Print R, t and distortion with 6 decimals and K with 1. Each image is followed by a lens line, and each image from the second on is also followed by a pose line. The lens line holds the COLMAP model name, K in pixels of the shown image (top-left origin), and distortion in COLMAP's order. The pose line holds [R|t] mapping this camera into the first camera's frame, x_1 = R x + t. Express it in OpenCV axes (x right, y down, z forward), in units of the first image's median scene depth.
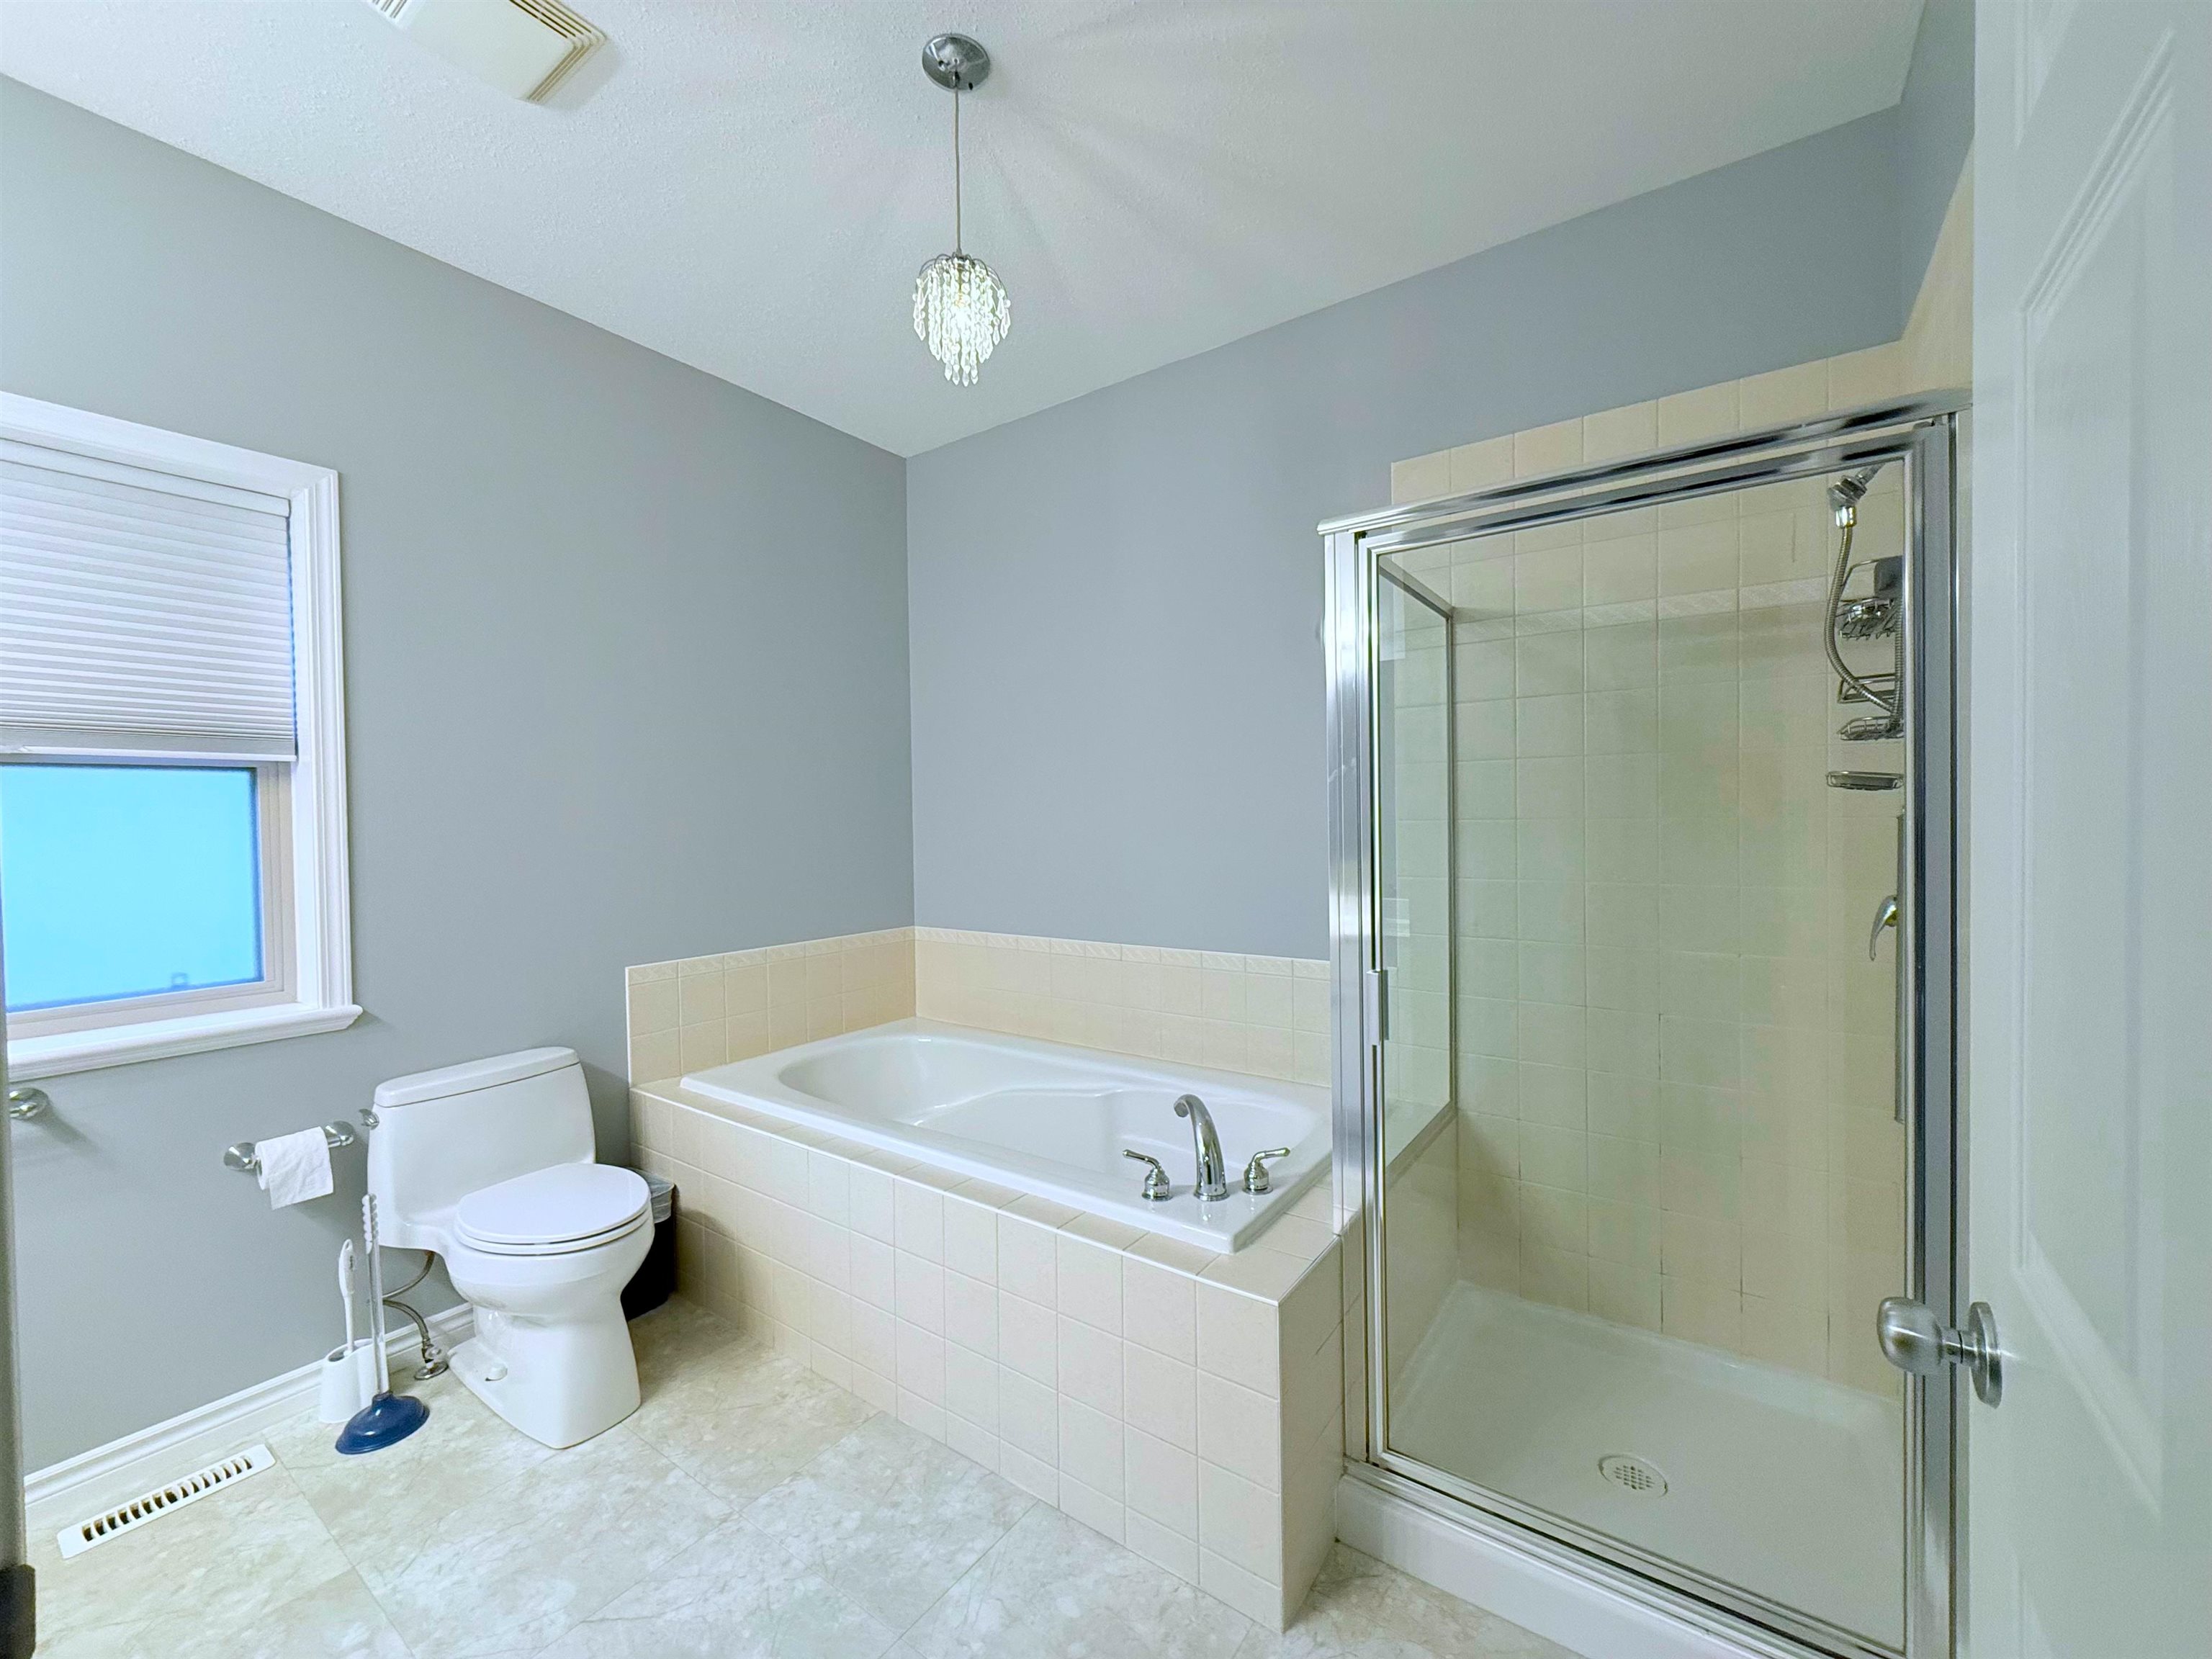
lens RADIAL K [[882.6, 0, 1122.7], [0, 882.6, 832.7], [0, 0, 1]] dist [0.002232, 0.000238]
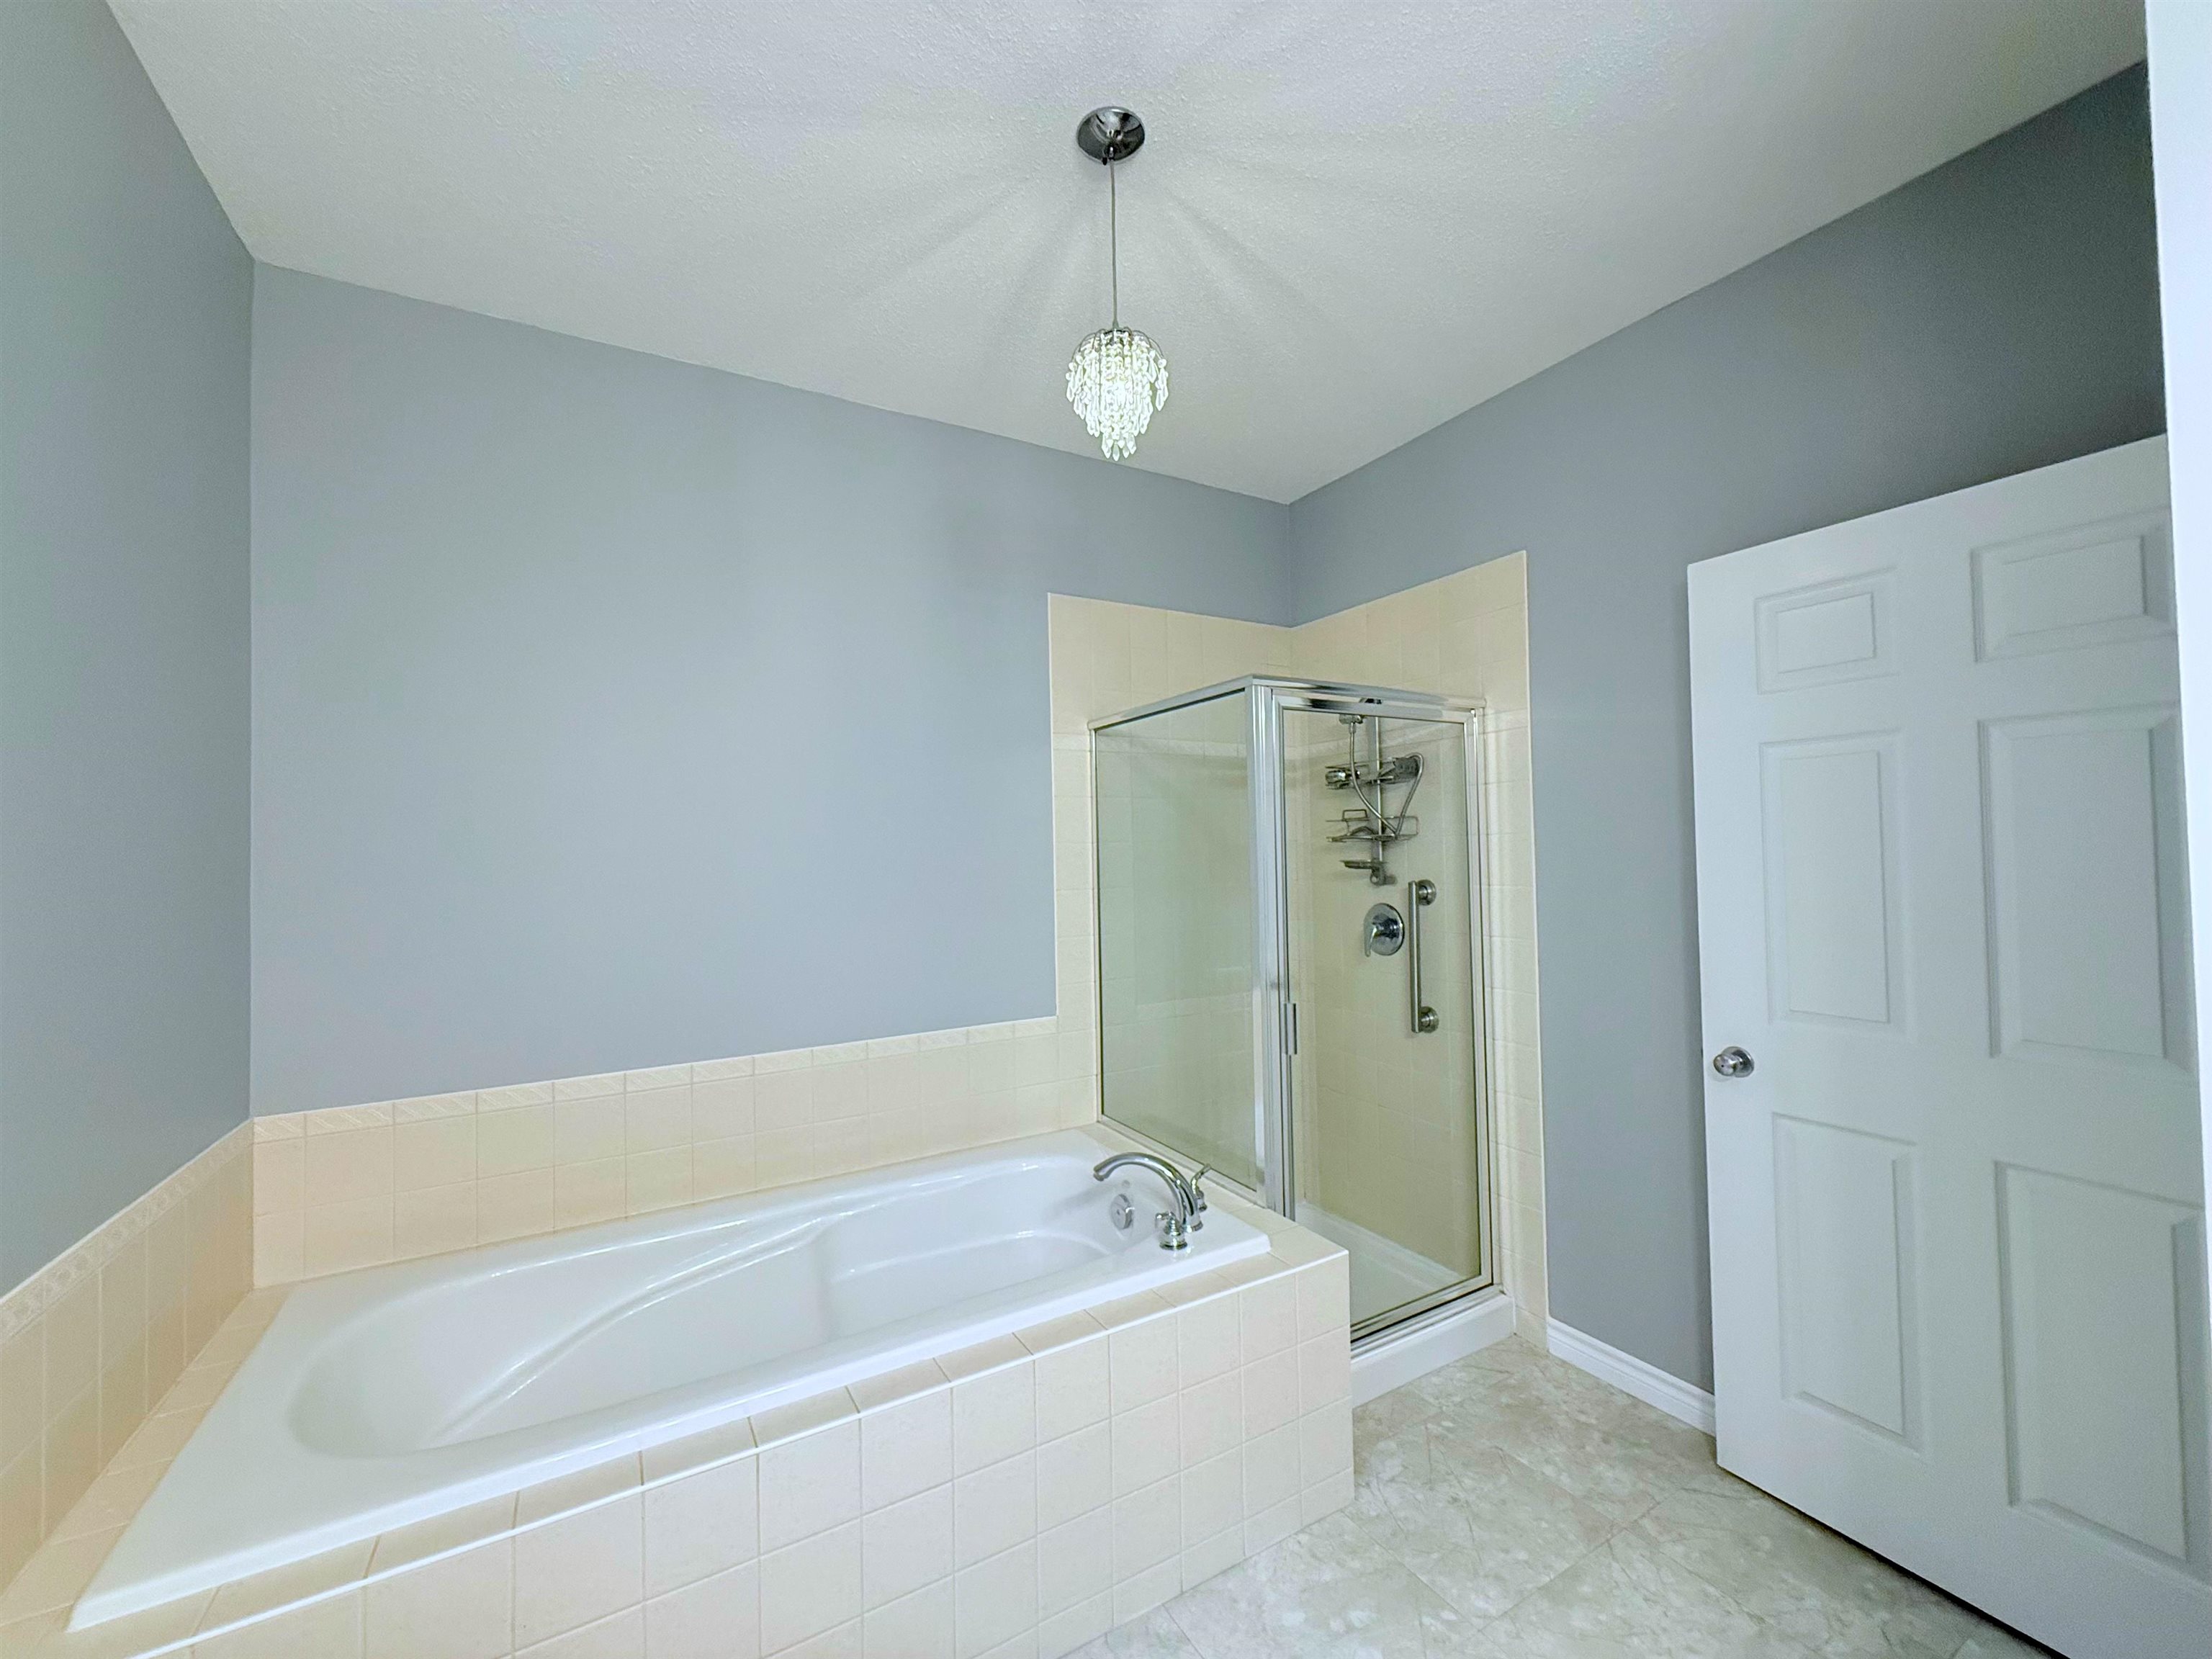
lens RADIAL K [[882.6, 0, 1122.7], [0, 882.6, 832.7], [0, 0, 1]] dist [0.002232, 0.000238]
pose [[0.420353, 0.021922, 0.907096, -0.995427], [0.033128, 0.998671, -0.039487, -0.054929], [-0.906756, 0.046649, 0.419068, 0.582507]]
